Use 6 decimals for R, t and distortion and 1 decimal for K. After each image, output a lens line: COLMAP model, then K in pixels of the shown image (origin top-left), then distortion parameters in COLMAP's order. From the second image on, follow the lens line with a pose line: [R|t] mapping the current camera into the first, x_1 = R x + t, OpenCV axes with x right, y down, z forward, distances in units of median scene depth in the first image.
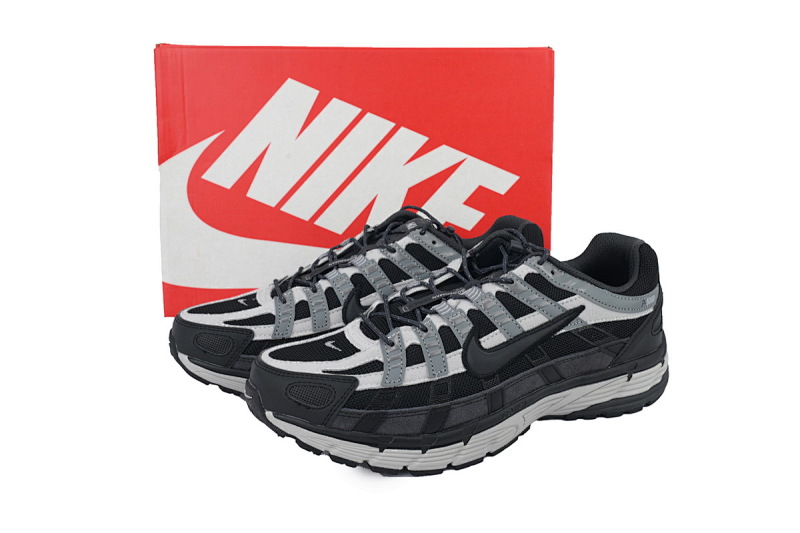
lens RADIAL K [[720.2, 0, 400.0], [0, 720.2, 266.5], [0, 0, 1]] dist [0.007672, 0.004444]
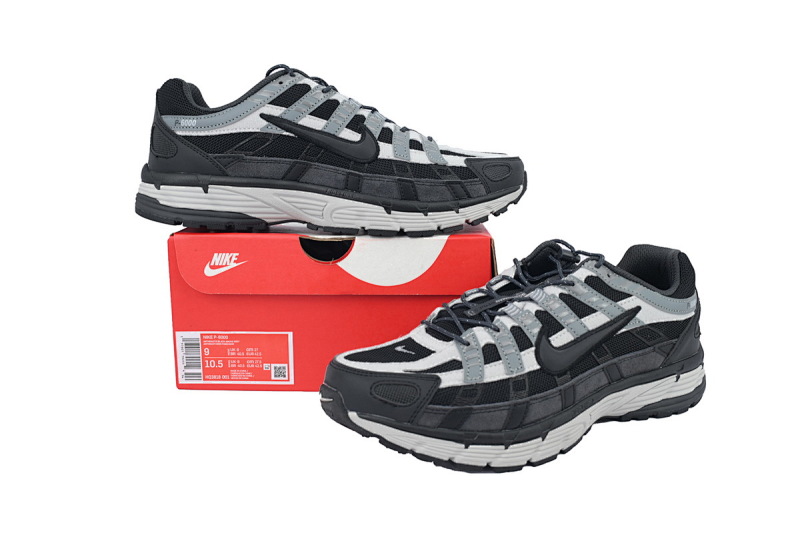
lens RADIAL K [[720.2, 0, 400.0], [0, 720.2, 266.5], [0, 0, 1]] dist [0.007672, 0.004444]
pose [[0.995526, -0.010851, 0.093865, -0.196353], [0.018702, 0.996359, -0.083178, 0.079754], [-0.092621, 0.084561, 0.992104, -0.013954]]
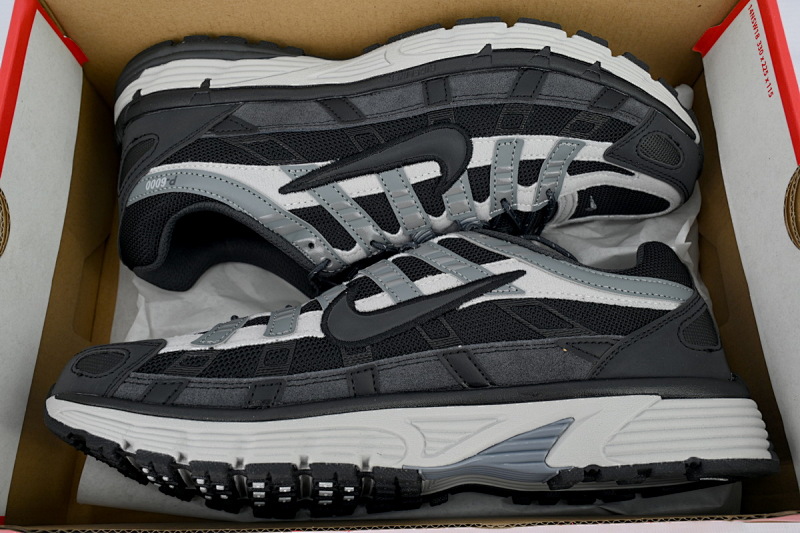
lens RADIAL K [[688.4, 0, 400.0], [0, 688.4, 266.5], [0, 0, 1]] dist [-0.004709, -0.002792]
pose [[-0.932210, -0.161514, -0.323878, 0.363867], [0.142728, -0.986433, 0.081113, -0.056924], [-0.332585, 0.029388, 0.942615, 0.333793]]
